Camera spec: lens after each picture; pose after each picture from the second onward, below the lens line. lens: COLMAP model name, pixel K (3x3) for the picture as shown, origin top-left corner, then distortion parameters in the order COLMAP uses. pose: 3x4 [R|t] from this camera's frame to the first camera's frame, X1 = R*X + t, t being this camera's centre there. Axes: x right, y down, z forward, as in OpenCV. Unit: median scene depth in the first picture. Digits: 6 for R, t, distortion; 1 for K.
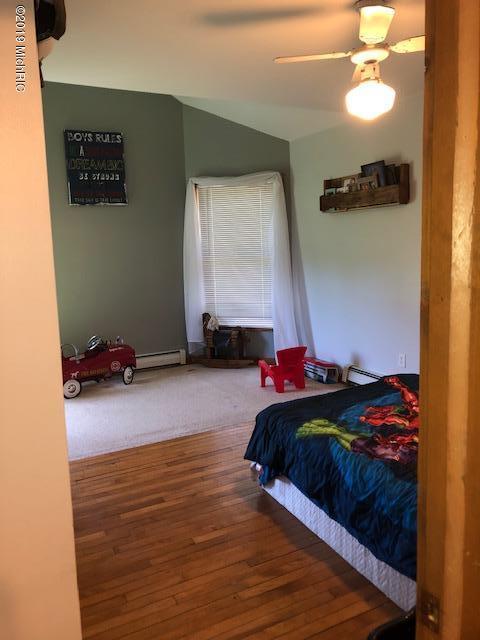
lens RADIAL K [[525.2, 0, 240.1], [0, 525.2, 300.9], [0, 0, 1]] dist [0.004496, -0.000596]
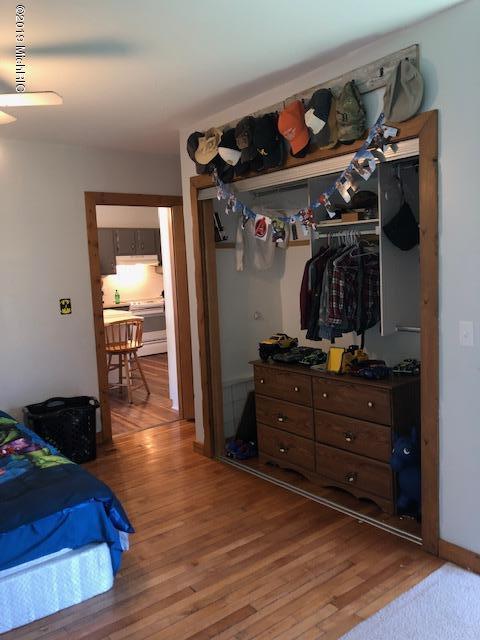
lens RADIAL K [[517.1, 0, 240.0], [0, 517.1, 320.0], [0, 0, 1]] dist [0.016606, -0.005889]
pose [[-0.982438, 0.089381, -0.163786, -0.061190], [0.049665, 0.971398, 0.232204, -0.238956], [0.179856, 0.219992, -0.958778, 1.905938]]
